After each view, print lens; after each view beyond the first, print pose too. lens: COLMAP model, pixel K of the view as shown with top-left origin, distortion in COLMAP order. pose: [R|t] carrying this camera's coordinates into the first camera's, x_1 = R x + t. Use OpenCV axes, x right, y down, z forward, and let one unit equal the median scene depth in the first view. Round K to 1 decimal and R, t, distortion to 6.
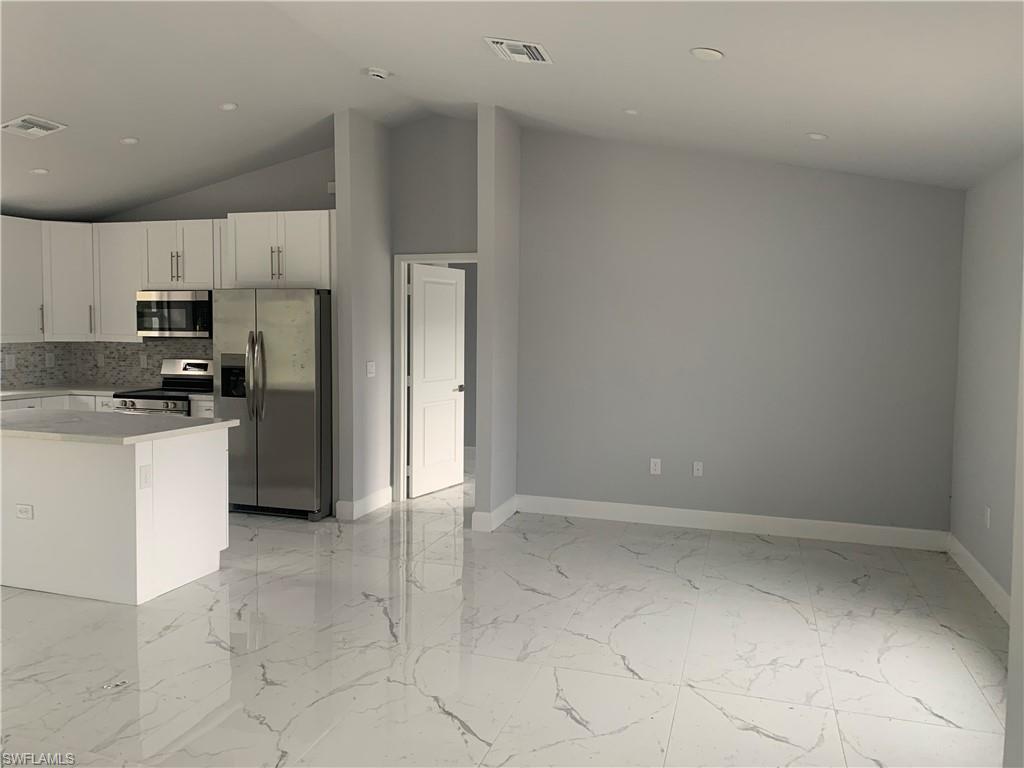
lens RADIAL K [[771.4, 0, 511.7], [0, 771.4, 379.2], [0, 0, 1]] dist [0.051769, -0.070707]
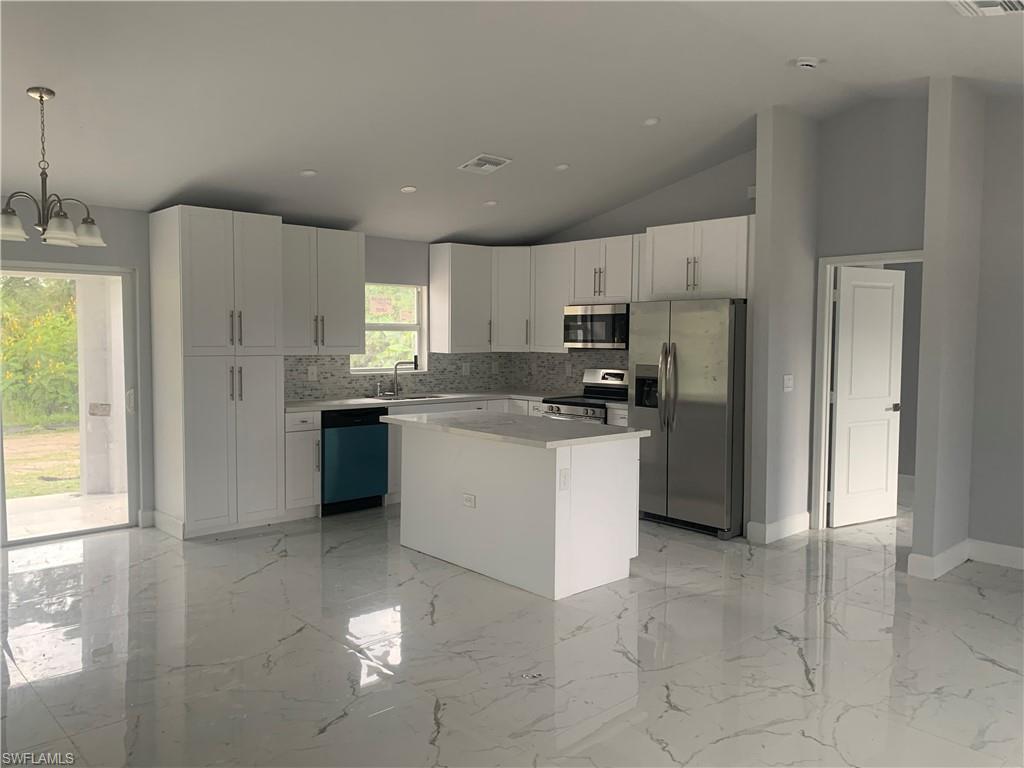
lens RADIAL K [[771.4, 0, 511.7], [0, 771.4, 379.2], [0, 0, 1]] dist [0.051769, -0.070707]
pose [[0.867693, 0.022739, -0.496579, -0.008499], [-0.029157, 0.999561, -0.005175, -0.003096], [0.496244, 0.018969, 0.867976, 0.029616]]
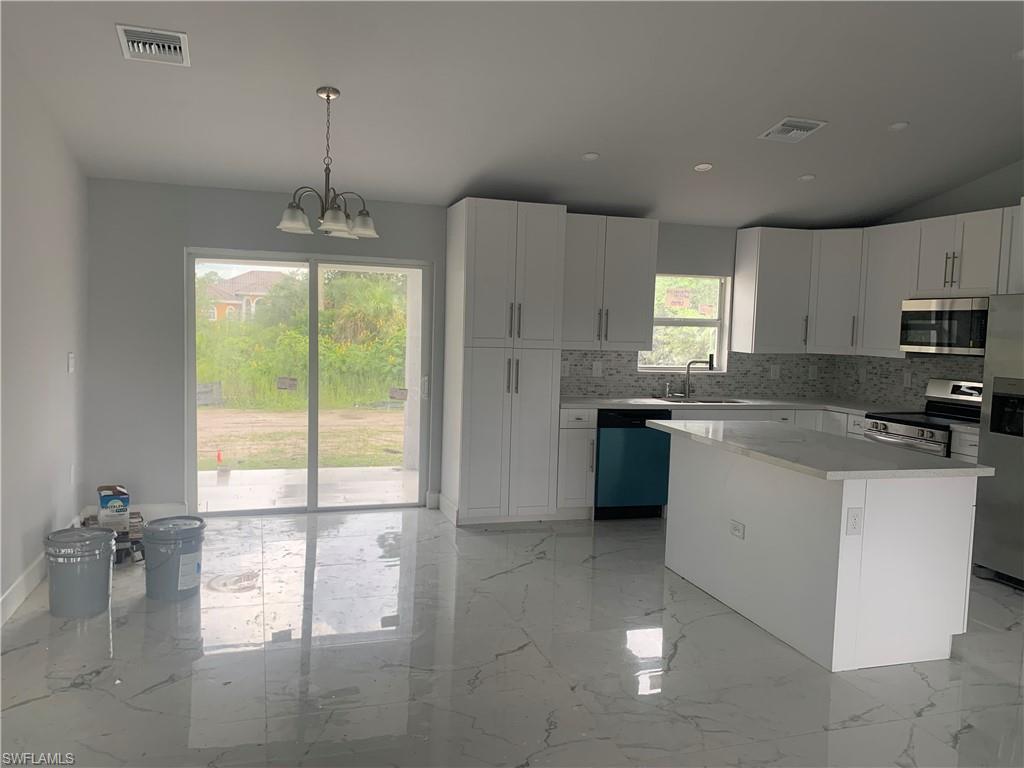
lens RADIAL K [[771.4, 0, 511.7], [0, 771.4, 379.2], [0, 0, 1]] dist [0.051769, -0.070707]
pose [[0.570124, 0.065133, -0.818973, -0.007587], [-0.078656, 0.996601, 0.024504, -0.011186], [0.817785, 0.050447, 0.573309, 0.143207]]
